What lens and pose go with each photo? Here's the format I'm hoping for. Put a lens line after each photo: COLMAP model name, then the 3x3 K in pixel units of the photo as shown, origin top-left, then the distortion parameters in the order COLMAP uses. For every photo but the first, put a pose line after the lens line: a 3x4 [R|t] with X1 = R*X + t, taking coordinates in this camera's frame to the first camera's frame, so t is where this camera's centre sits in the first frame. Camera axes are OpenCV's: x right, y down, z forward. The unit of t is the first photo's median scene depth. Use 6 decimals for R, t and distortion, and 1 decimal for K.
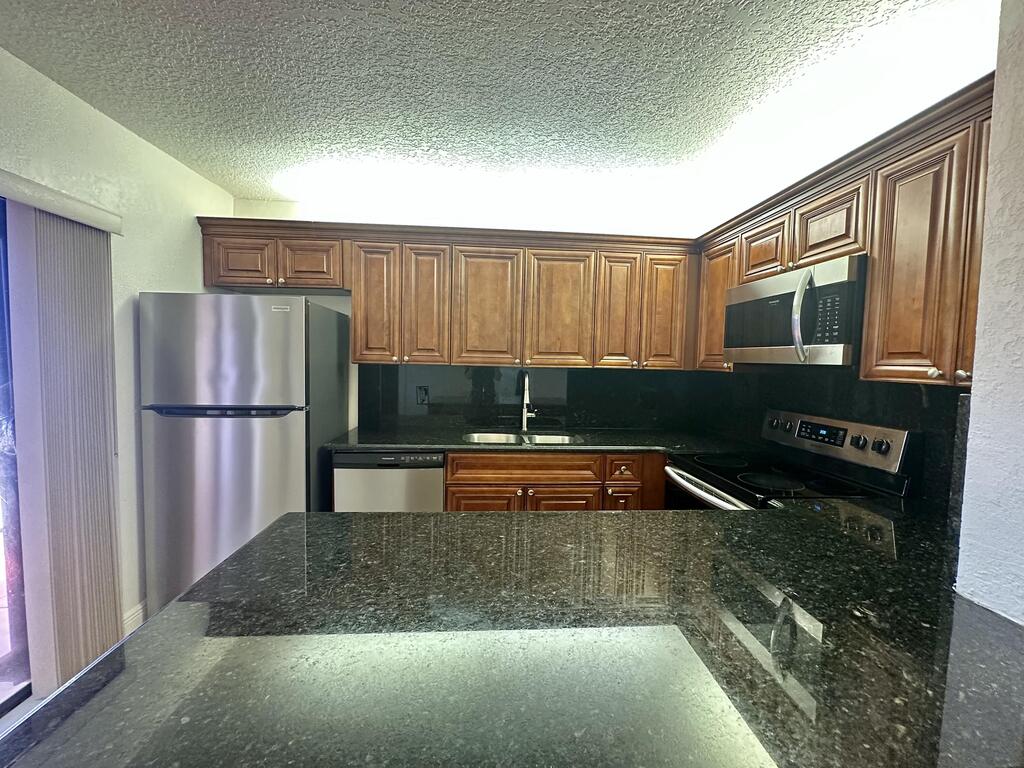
lens RADIAL K [[410.8, 0, 514.9], [0, 410.8, 382.1], [0, 0, 1]] dist [-0.002976, -0.000053]
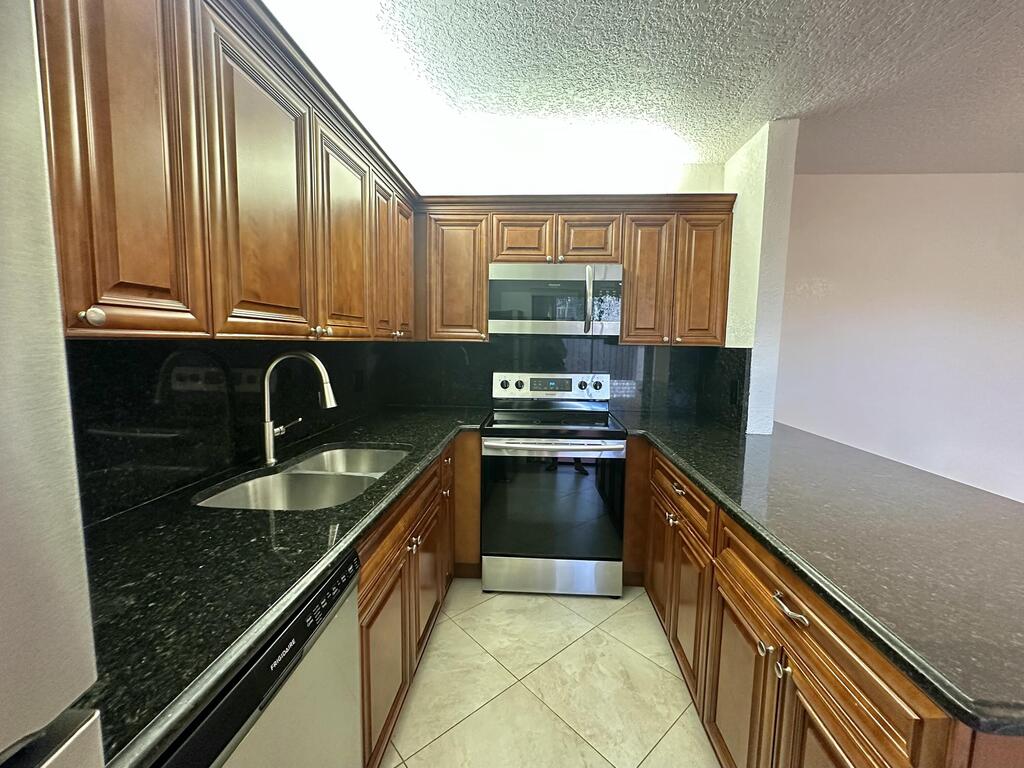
lens RADIAL K [[410.8, 0, 514.9], [0, 410.8, 382.1], [0, 0, 1]] dist [-0.002976, -0.000053]
pose [[0.135444, -0.114358, 0.984163, -0.502149], [0.042609, 0.993070, 0.109529, -0.032233], [-0.989868, 0.027099, 0.139379, 0.717750]]
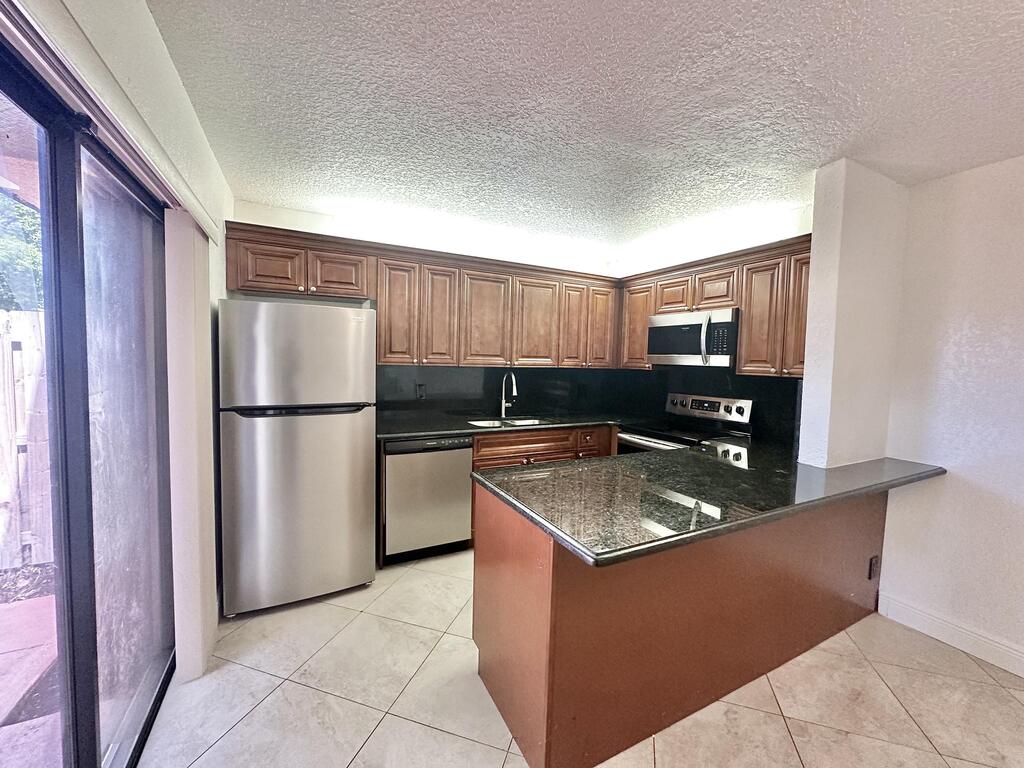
lens RADIAL K [[410.8, 0, 514.9], [0, 410.8, 382.1], [0, 0, 1]] dist [-0.002976, -0.000053]
pose [[0.918880, -0.020436, 0.394007, -0.509093], [0.016722, 0.999778, 0.012857, -0.006905], [-0.394182, -0.005225, 0.919018, -0.203103]]
